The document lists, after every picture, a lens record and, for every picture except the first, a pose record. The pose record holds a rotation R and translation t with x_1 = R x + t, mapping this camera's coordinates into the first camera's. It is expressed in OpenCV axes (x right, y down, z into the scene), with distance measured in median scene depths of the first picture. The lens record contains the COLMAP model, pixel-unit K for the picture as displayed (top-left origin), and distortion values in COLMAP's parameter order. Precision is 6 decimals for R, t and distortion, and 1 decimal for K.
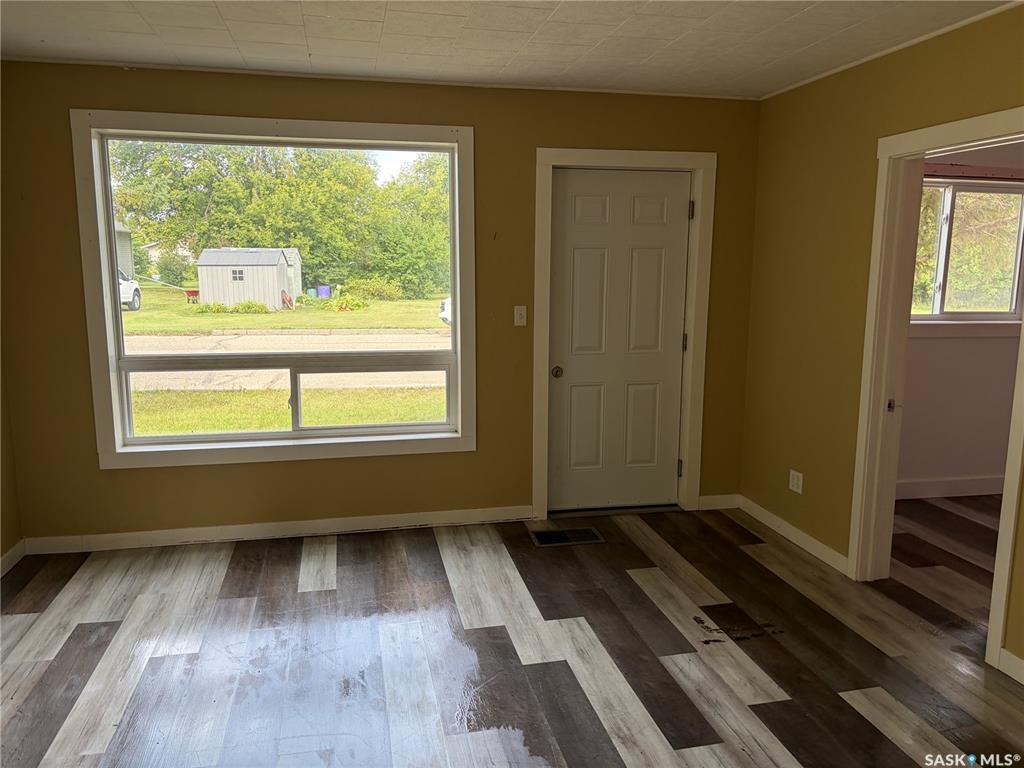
lens RADIAL K [[775.0, 0, 515.9], [0, 775.0, 383.8], [0, 0, 1]] dist [0.039488, -0.022195]
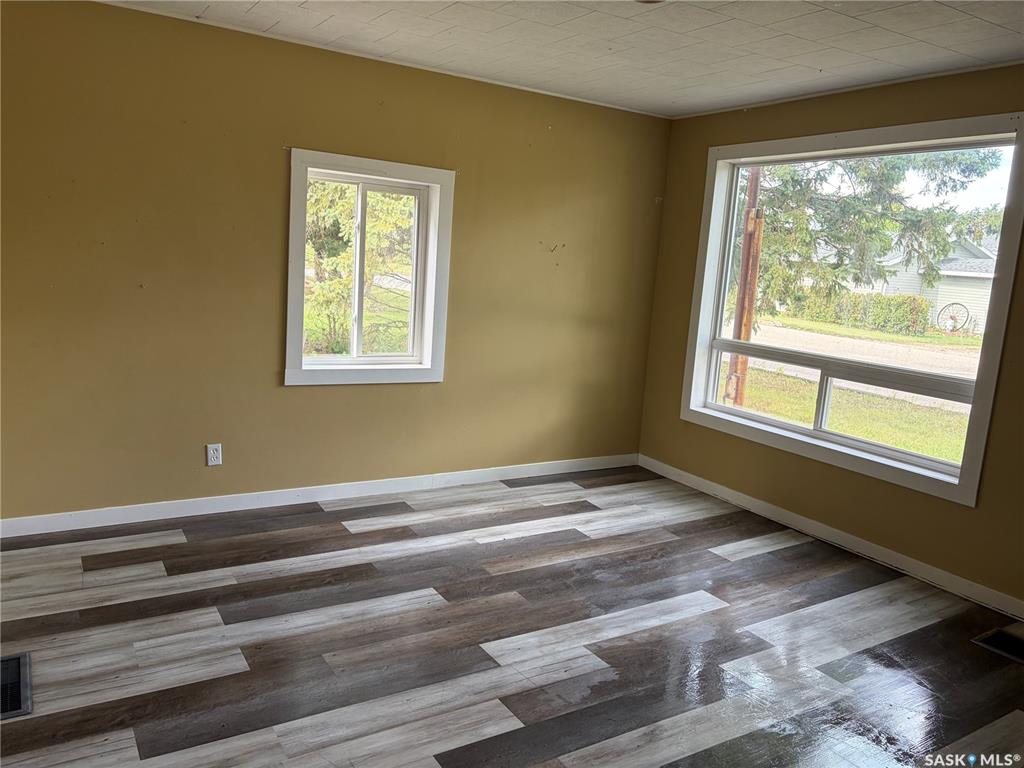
lens RADIAL K [[775.0, 0, 516.3], [0, 775.0, 383.8], [0, 0, 1]] dist [0.039488, -0.022195]
pose [[0.332901, 0.173784, -0.926810, 0.570671], [-0.215700, 0.970845, 0.104564, -0.023786], [0.917960, 0.165104, 0.360681, 0.260065]]
